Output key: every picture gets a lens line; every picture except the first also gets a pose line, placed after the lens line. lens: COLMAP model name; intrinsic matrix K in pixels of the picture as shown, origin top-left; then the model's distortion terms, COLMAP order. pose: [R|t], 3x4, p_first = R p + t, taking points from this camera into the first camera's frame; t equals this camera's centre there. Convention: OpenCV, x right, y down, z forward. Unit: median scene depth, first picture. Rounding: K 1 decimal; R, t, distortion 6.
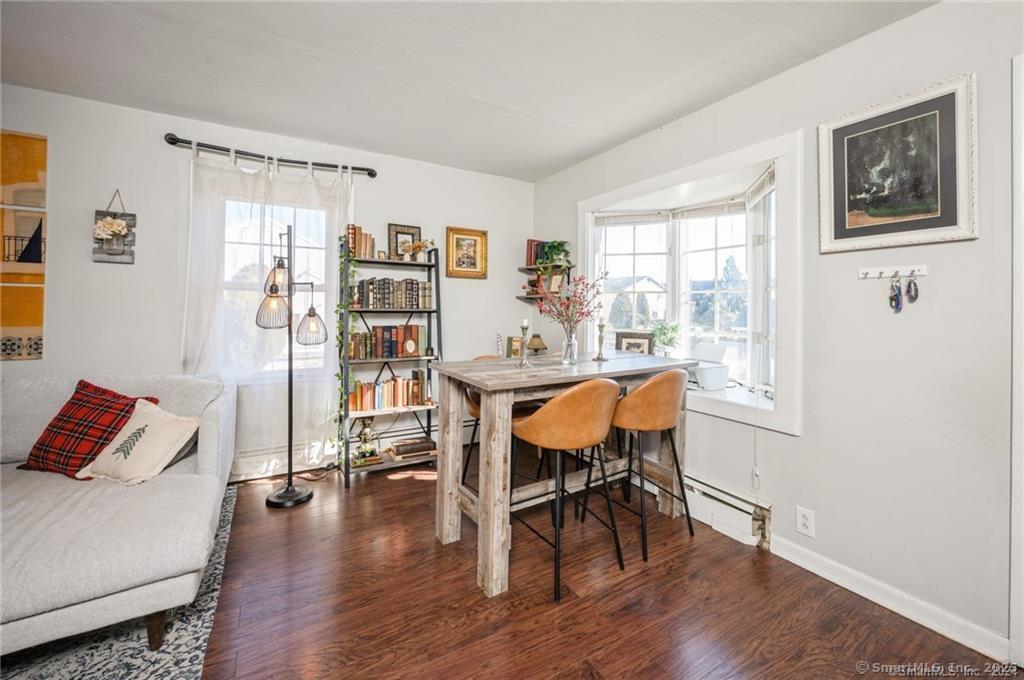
lens RADIAL K [[413.2, 0, 521.3], [0, 413.2, 302.6], [0, 0, 1]] dist [-0.007381, 0.001147]
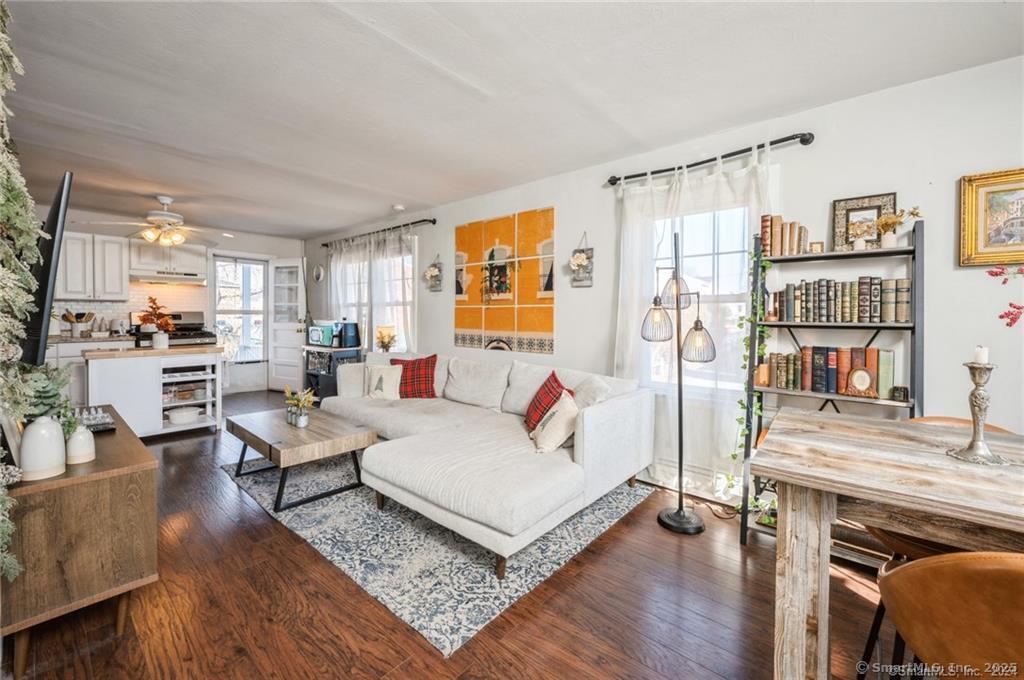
lens RADIAL K [[413.2, 0, 520.8], [0, 413.2, 318.5], [0, 0, 1]] dist [-0.007381, 0.001147]
pose [[0.327558, -0.002693, -0.944827, 0.180853], [0.006152, 0.999981, -0.000717, 0.005680], [0.944811, -0.005577, 0.327568, 0.300648]]
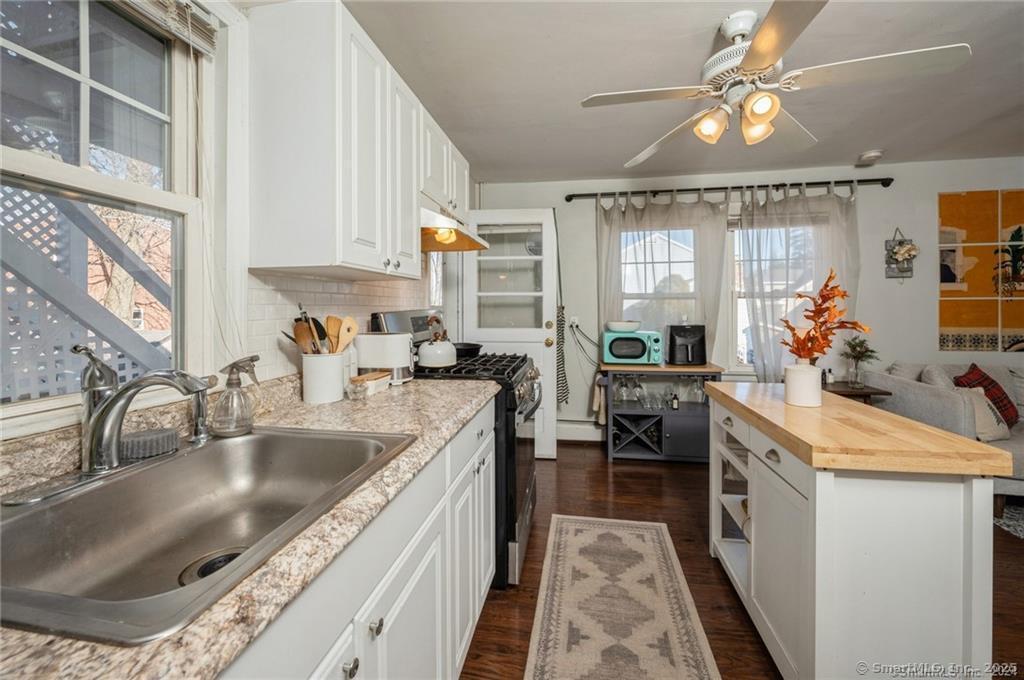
lens RADIAL K [[427.1, 0, 506.3], [0, 427.1, 312.2], [0, 0, 1]] dist [0.000246, 0.000931]
pose [[0.750555, -0.009814, -0.660735, -1.372013], [0.020003, 0.999769, 0.007874, -0.034328], [0.660506, -0.019127, 0.750578, -1.058930]]
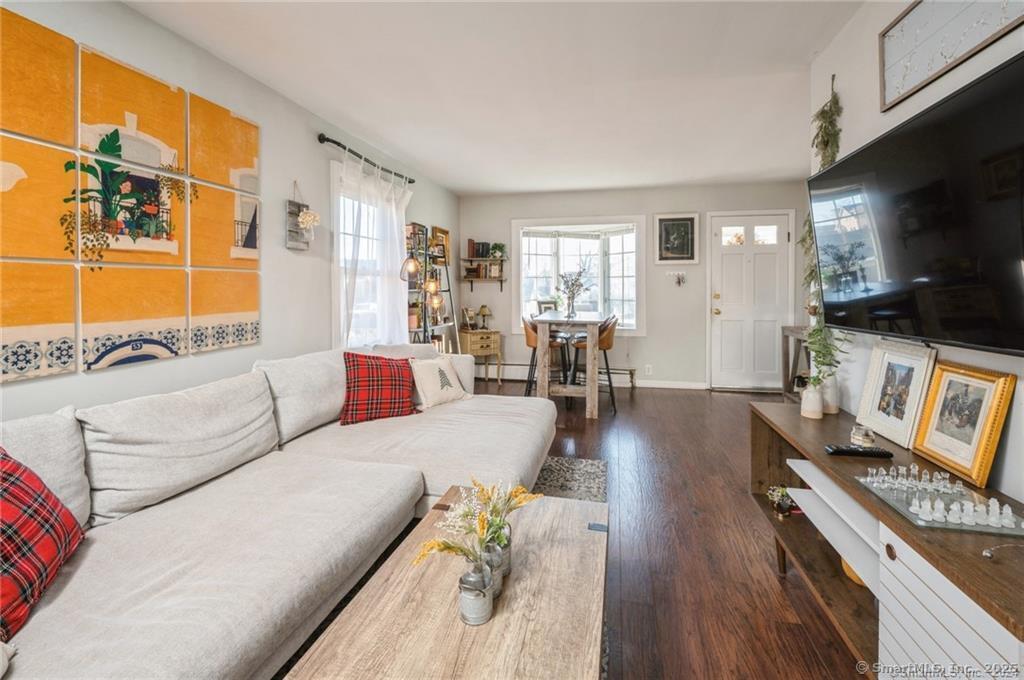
lens RADIAL K [[413.2, 0, 517.8], [0, 413.2, 287.8], [0, 0, 1]] dist [-0.007381, 0.001147]
pose [[0.700579, -0.012377, 0.713467, -1.122763], [0.000766, 0.999862, 0.016594, -0.012573], [-0.713574, -0.011079, 0.700492, -0.138423]]
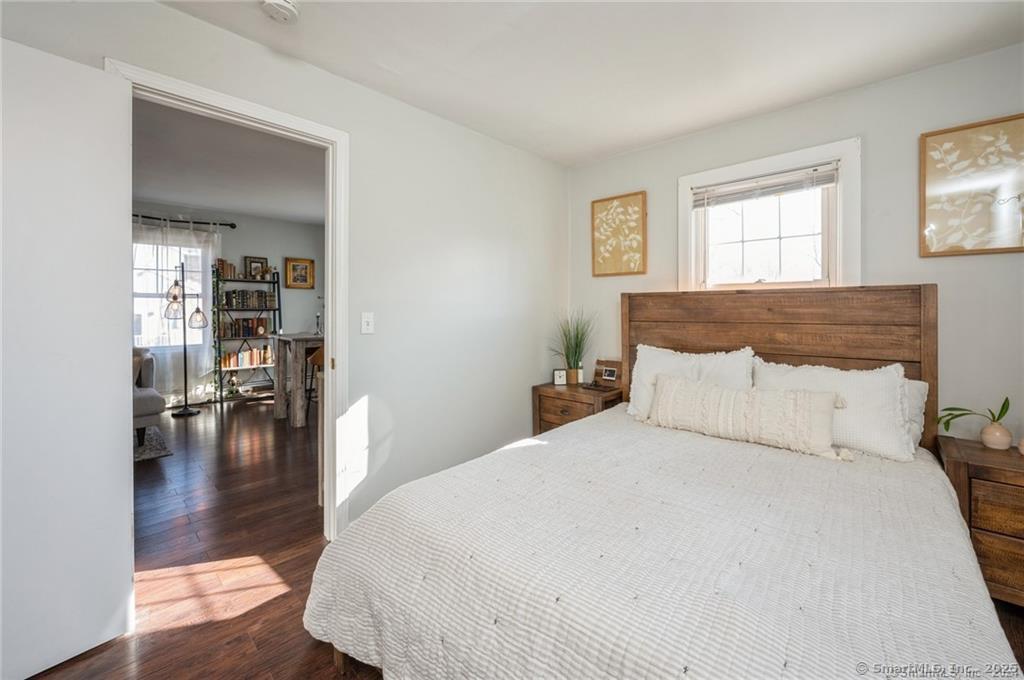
lens RADIAL K [[413.2, 0, 517.9], [0, 413.2, 311.9], [0, 0, 1]] dist [-0.007381, 0.001147]
pose [[0.963204, -0.009498, 0.268605, 0.315008], [0.002016, 0.999603, 0.028117, -0.015933], [-0.268765, -0.026540, 0.962840, -0.980271]]
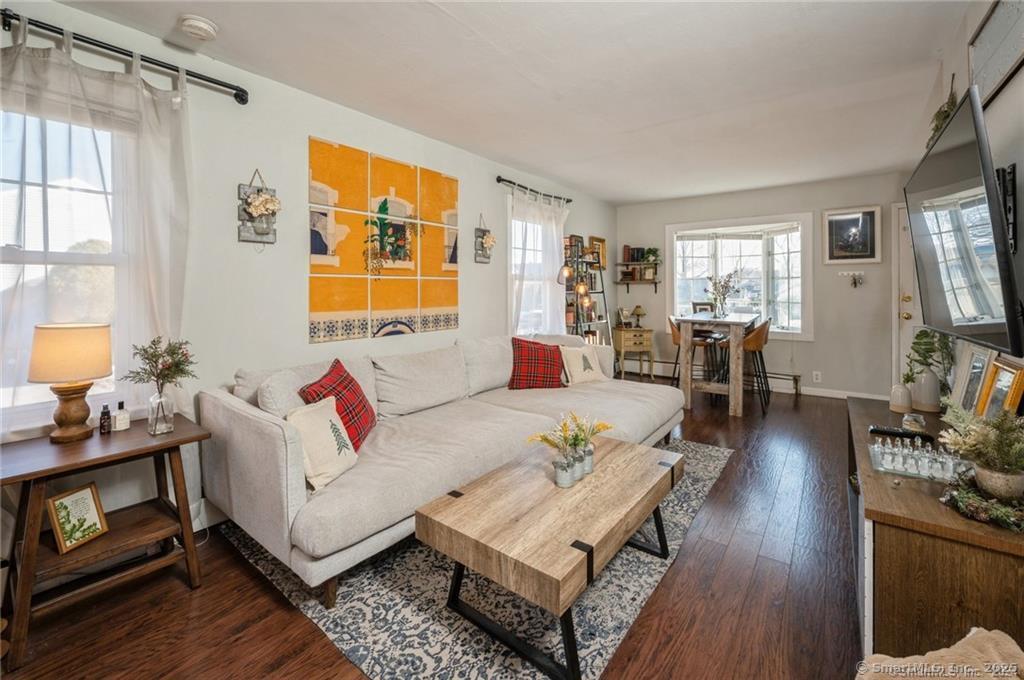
lens RADIAL K [[413.2, 0, 527.8], [0, 413.2, 286.1], [0, 0, 1]] dist [-0.007381, 0.001147]
pose [[0.924692, -0.010704, 0.380565, -1.167437], [0.008724, 0.999938, 0.006929, -0.017675], [-0.380615, -0.003087, 0.924728, -0.376174]]
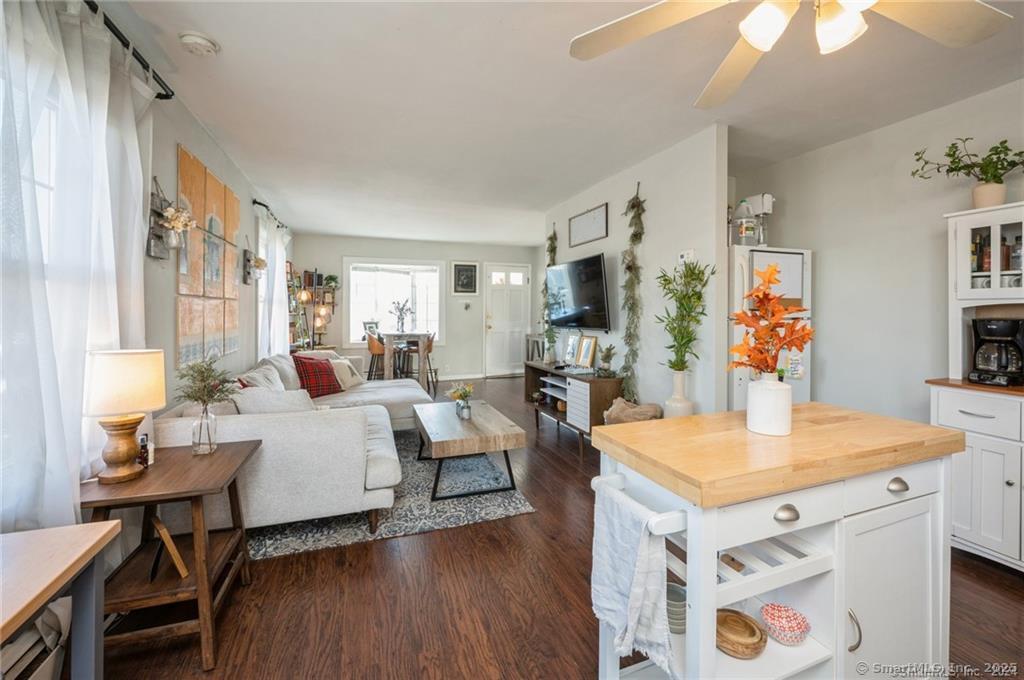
lens RADIAL K [[418.8, 0, 503.5], [0, 418.8, 310.1], [0, 0, 1]] dist [0.001425, 0.000079]
pose [[0.216714, -0.010641, 0.976177, -1.884928], [-0.009418, 0.999871, 0.012990, -0.027821], [-0.976190, -0.012009, 0.216586, -0.195670]]
